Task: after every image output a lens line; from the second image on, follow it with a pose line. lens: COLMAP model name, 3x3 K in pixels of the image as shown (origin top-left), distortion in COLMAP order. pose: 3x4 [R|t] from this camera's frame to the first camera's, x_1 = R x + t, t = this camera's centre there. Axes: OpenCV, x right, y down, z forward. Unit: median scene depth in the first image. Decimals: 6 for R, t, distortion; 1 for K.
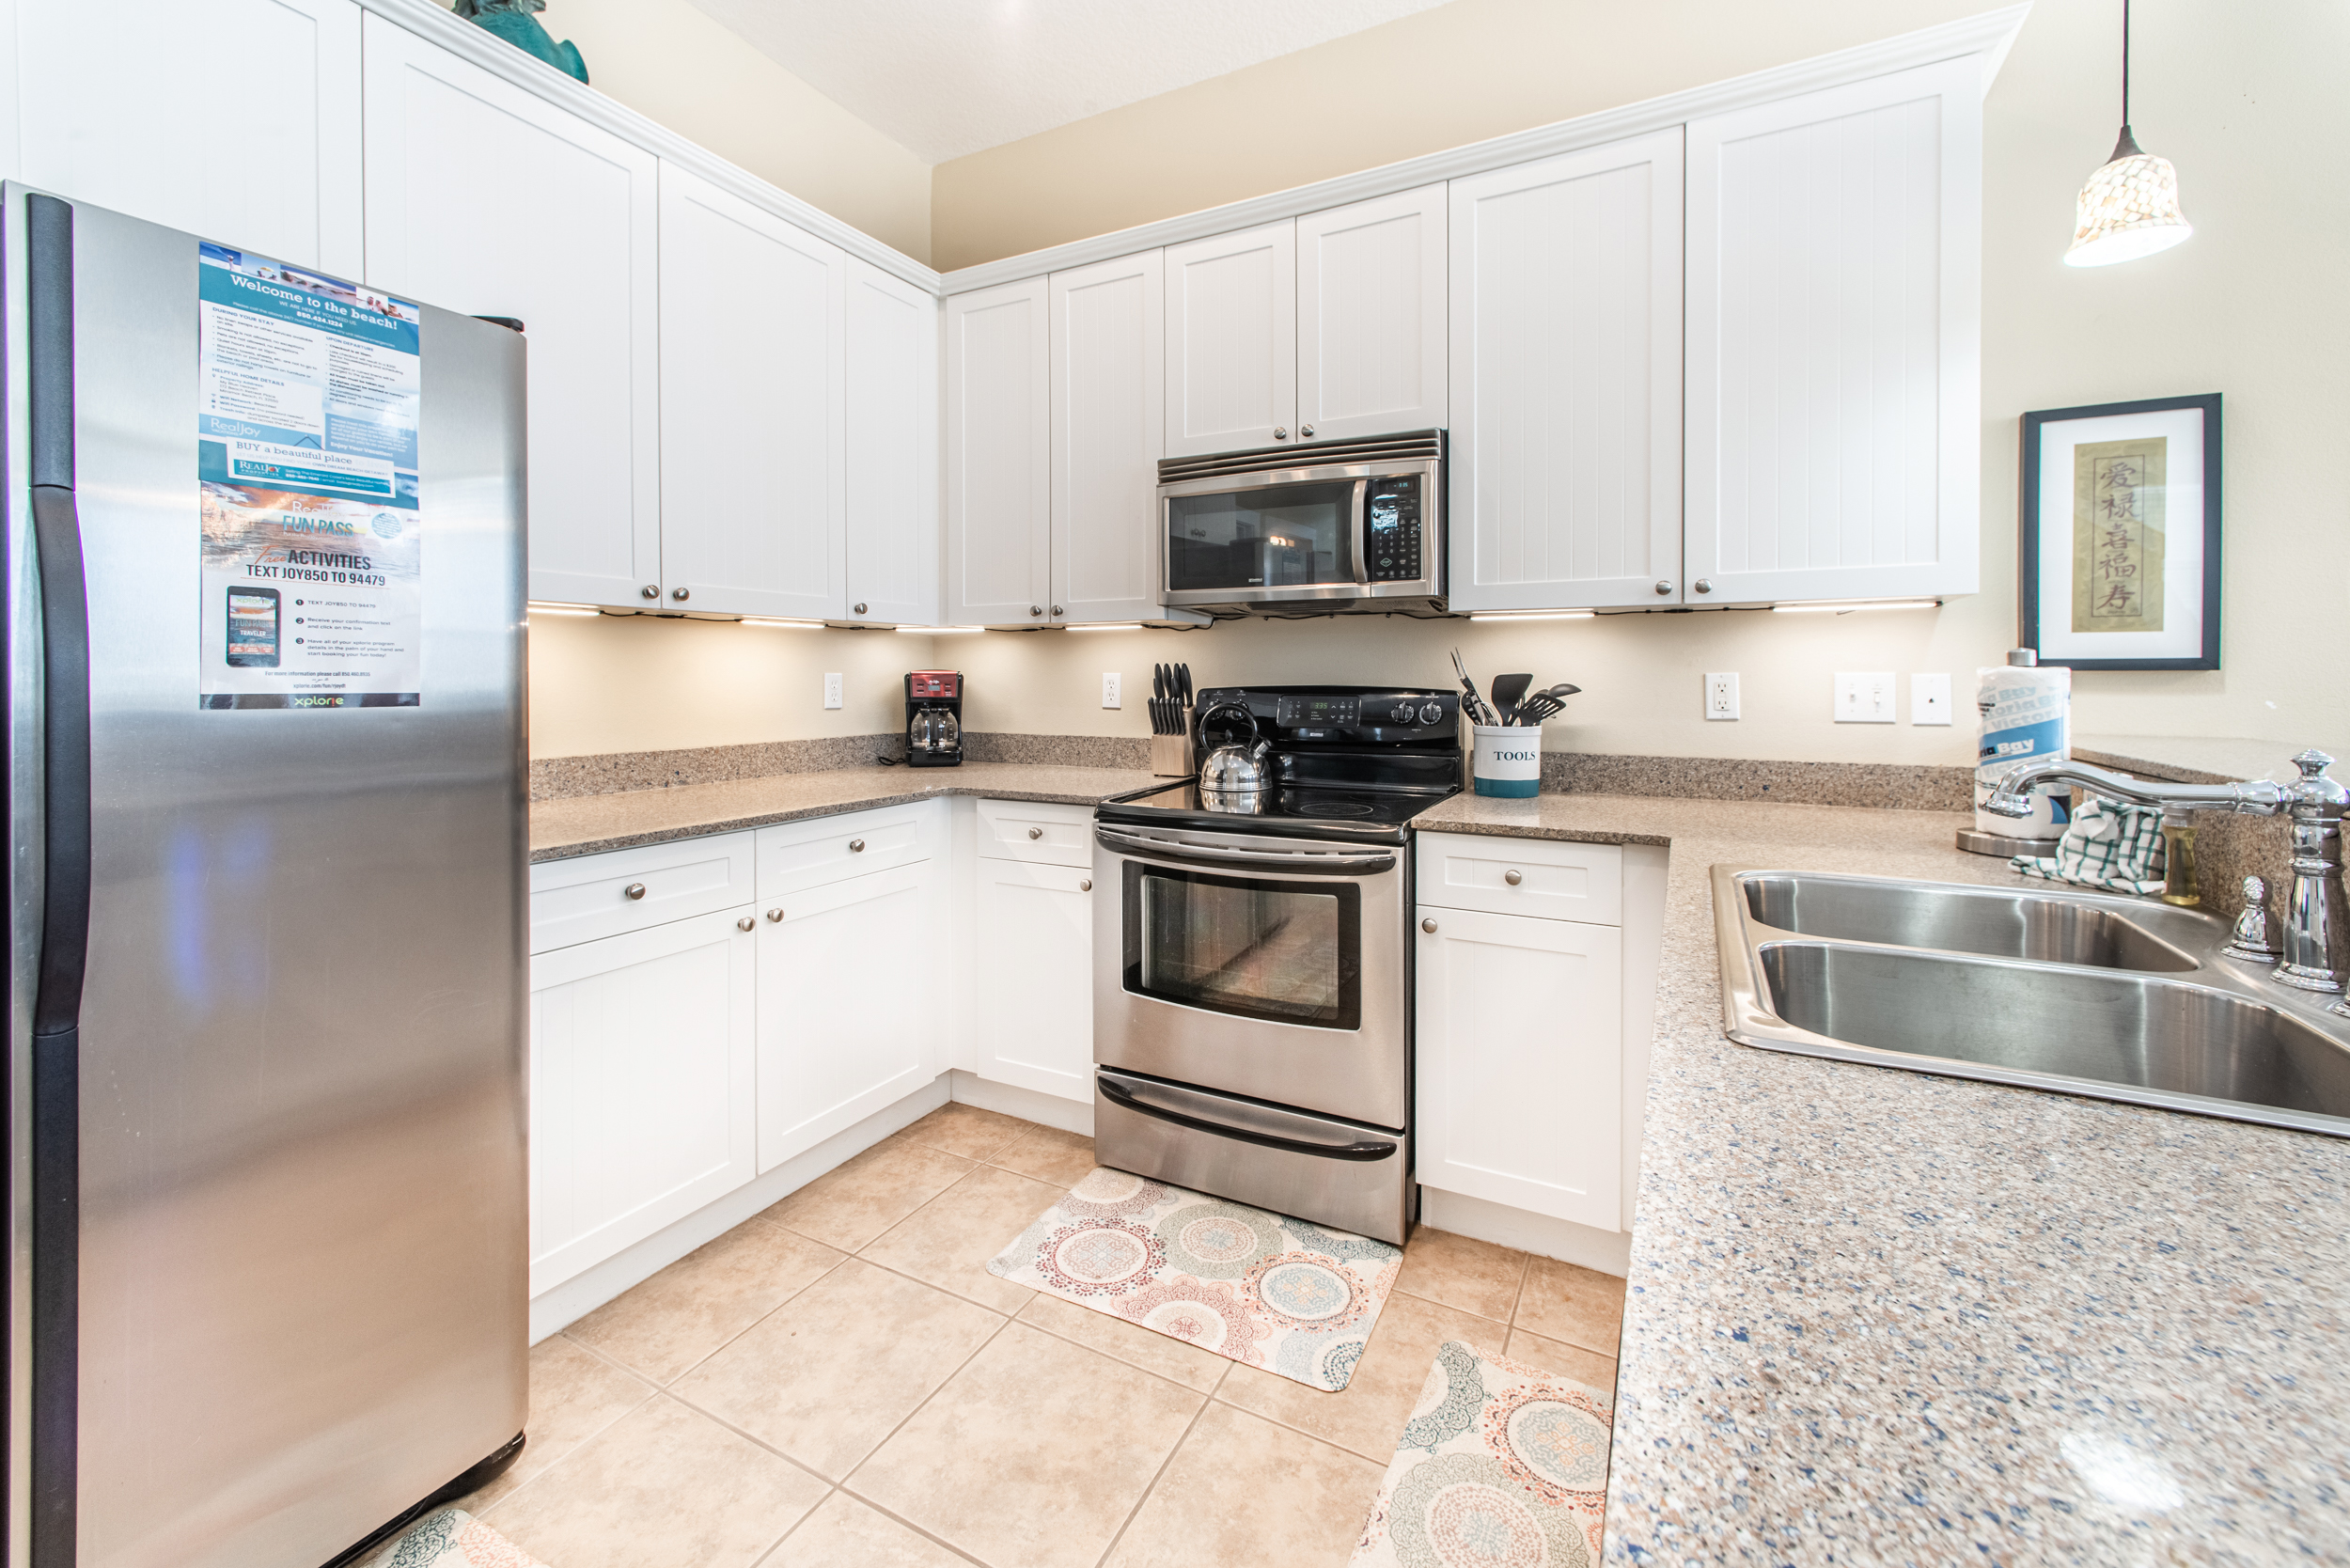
lens RADIAL K [[973.6, 0, 1180.4], [0, 973.6, 677.9], [0, 0, 1]] dist [0.000432, 0.000445]
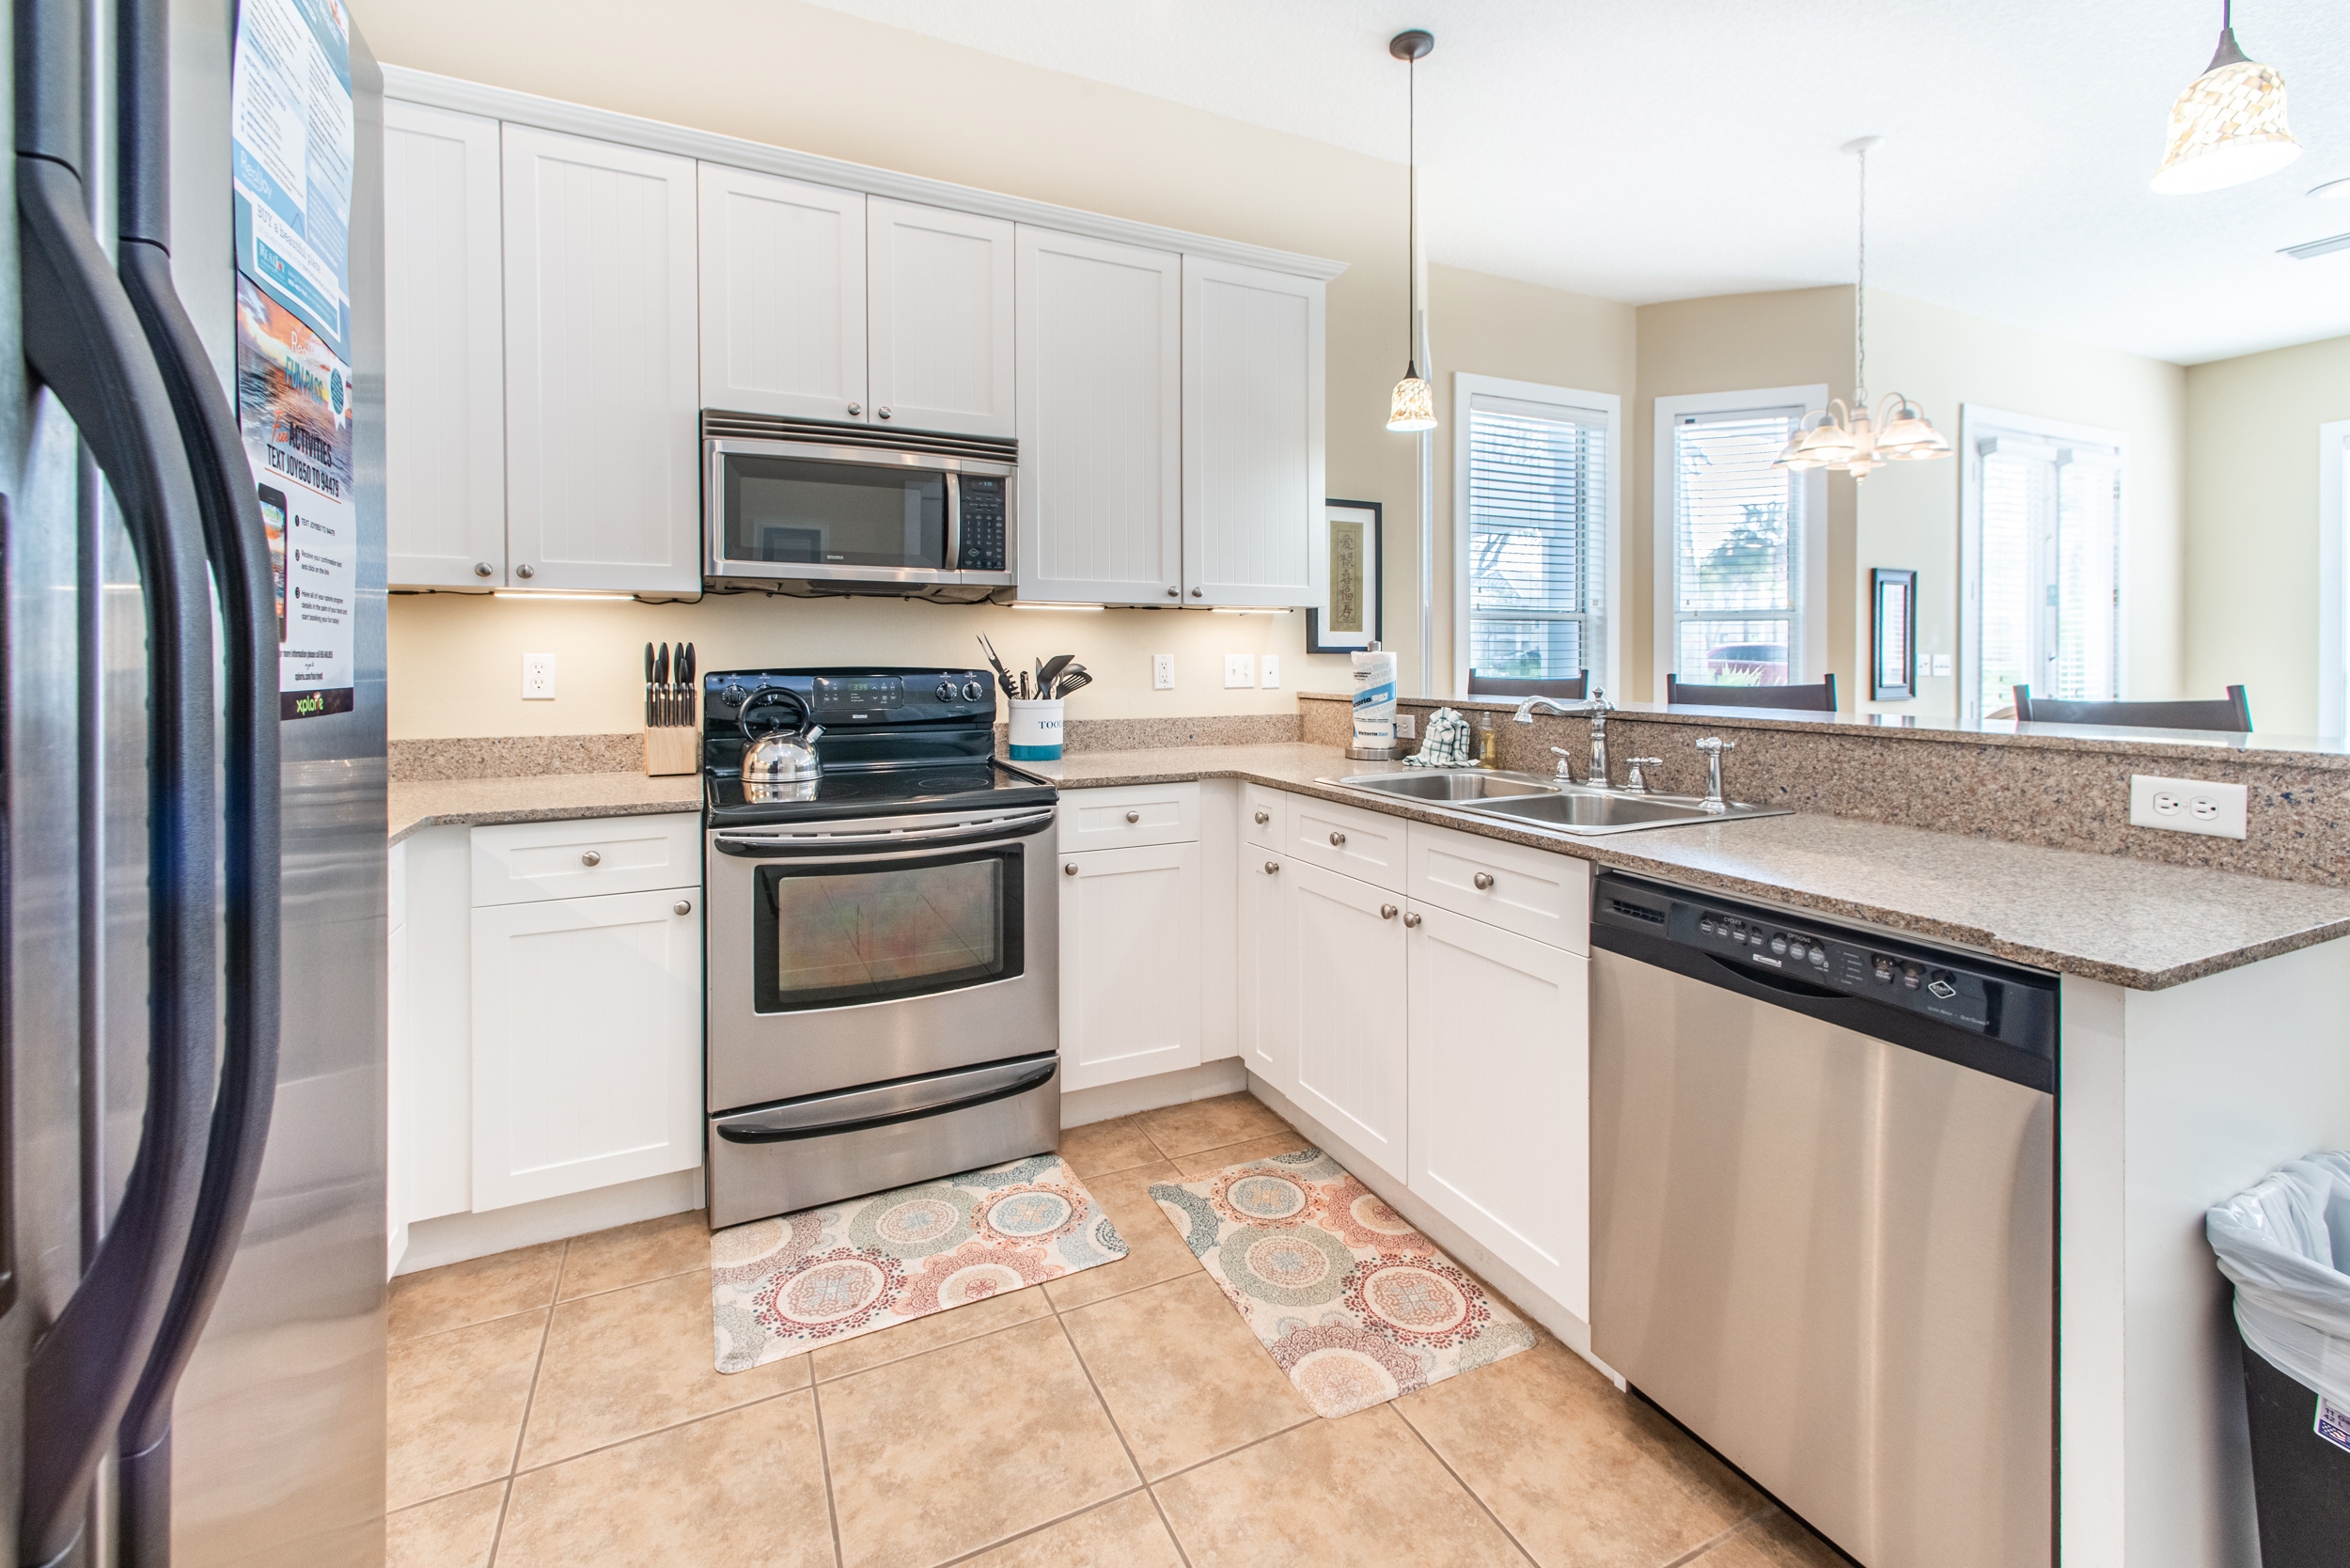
lens RADIAL K [[991.3, 0, 1205.6], [0, 991.3, 652.4], [0, 0, 1]] dist [0.001390, 0.000398]
pose [[0.587254, 0.002955, 0.809397, -0.591306], [0.002569, 0.999981, -0.005515, -0.000548], [-0.809399, 0.005318, 0.587236, 0.154435]]
